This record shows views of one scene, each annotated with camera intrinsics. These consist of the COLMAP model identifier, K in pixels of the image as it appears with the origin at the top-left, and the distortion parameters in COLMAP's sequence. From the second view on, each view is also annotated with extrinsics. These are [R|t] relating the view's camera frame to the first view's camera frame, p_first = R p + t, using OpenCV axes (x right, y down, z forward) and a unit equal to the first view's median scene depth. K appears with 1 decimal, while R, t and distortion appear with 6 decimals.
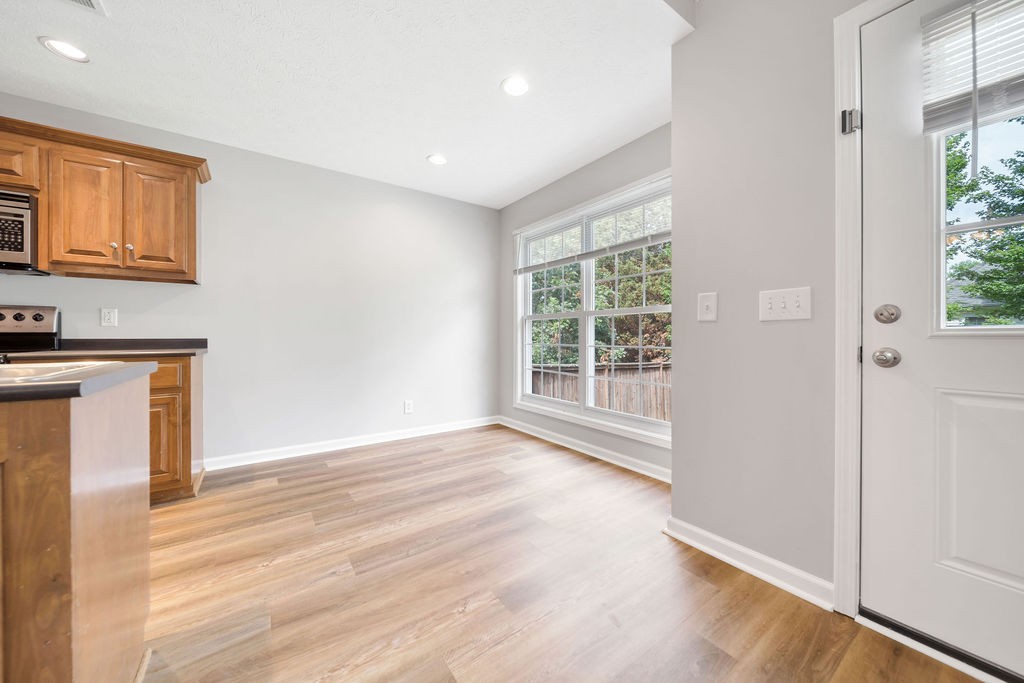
lens RADIAL K [[366.0, 0, 514.0], [0, 366.0, 338.1], [0, 0, 1]] dist [-0.004959, -0.000587]
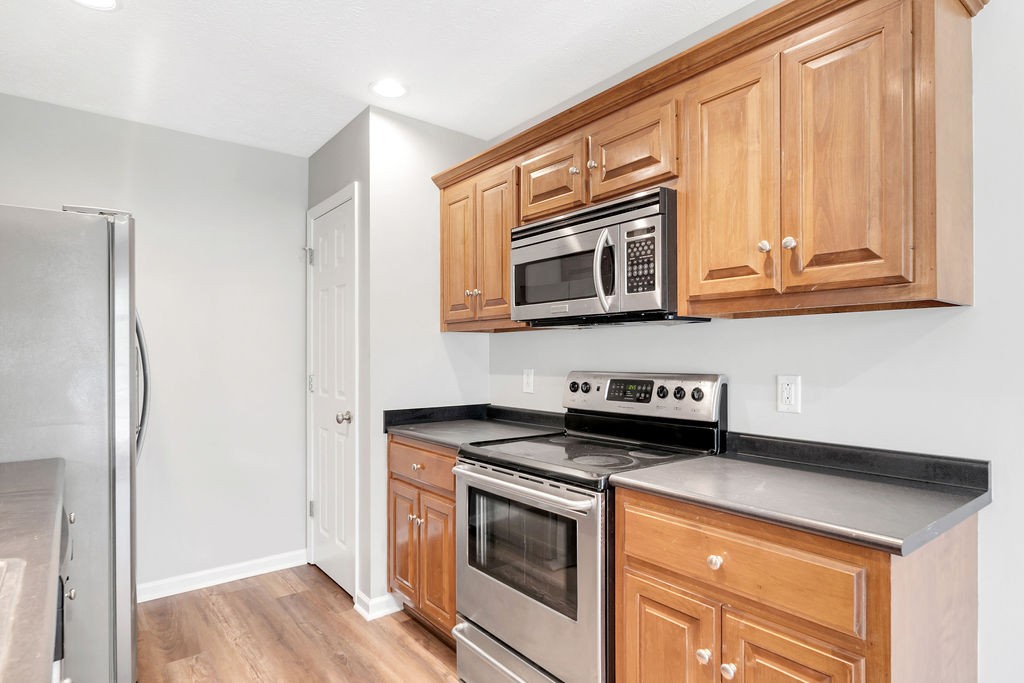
lens RADIAL K [[557.7, 0, 515.9], [0, 557.7, 352.1], [0, 0, 1]] dist [-0.003036, 0.004188]
pose [[0.057055, -0.007363, -0.998344, -0.419233], [-0.003391, 0.999966, -0.007569, -0.115191], [0.998365, 0.003818, 0.057028, 0.640022]]
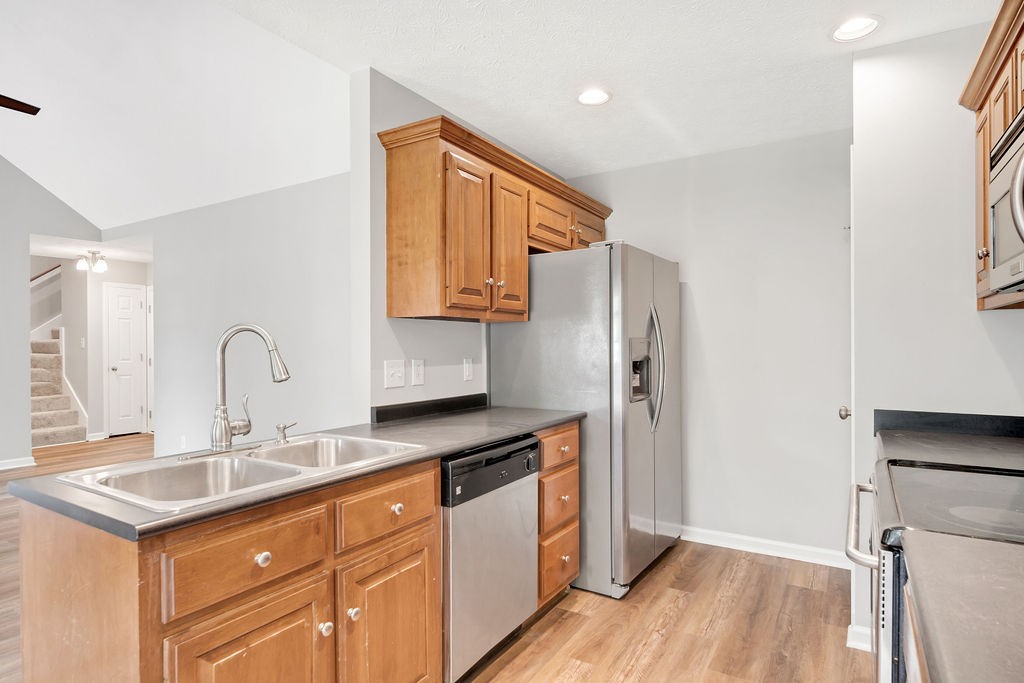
lens RADIAL K [[557.7, 0, 515.1], [0, 557.7, 347.0], [0, 0, 1]] dist [-0.003036, 0.004188]
pose [[-0.921388, 0.003384, -0.388628, -0.648496], [0.000315, 0.999968, 0.007959, -0.118393], [0.388643, 0.007211, -0.921360, 1.104665]]
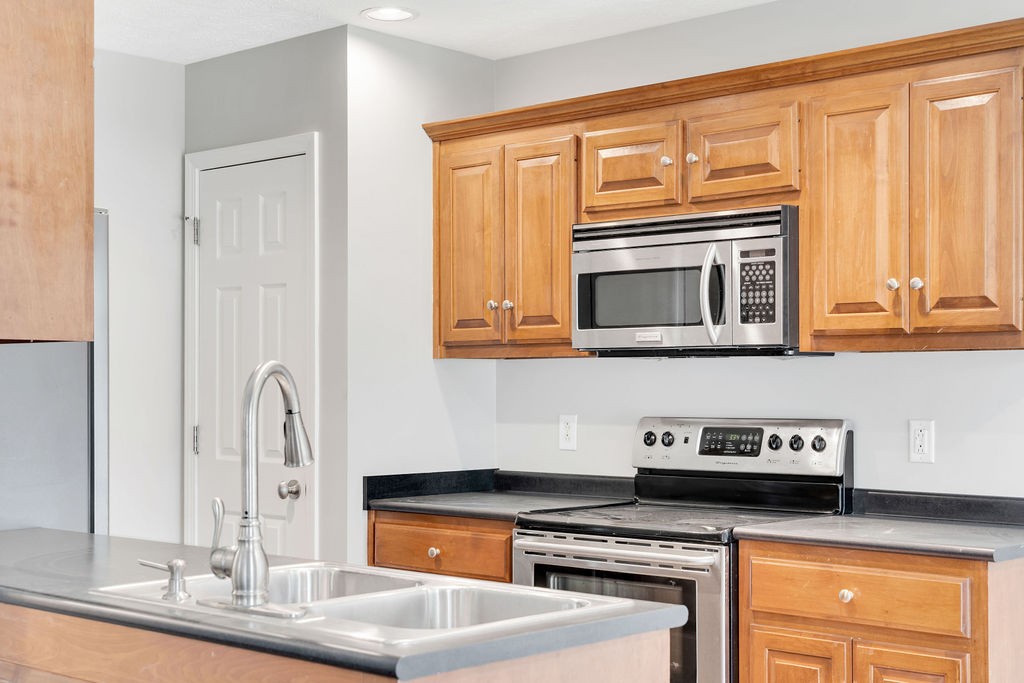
lens RADIAL K [[1490.1, 0, 525.0], [0, 1490.1, 362.4], [0, 0, 1]] dist [0.055752, 0.000000]
pose [[0.214457, -0.015957, -0.976603, 0.538291], [-0.004819, 0.999837, -0.017394, -0.126355], [0.976722, 0.008437, 0.214345, 0.184790]]
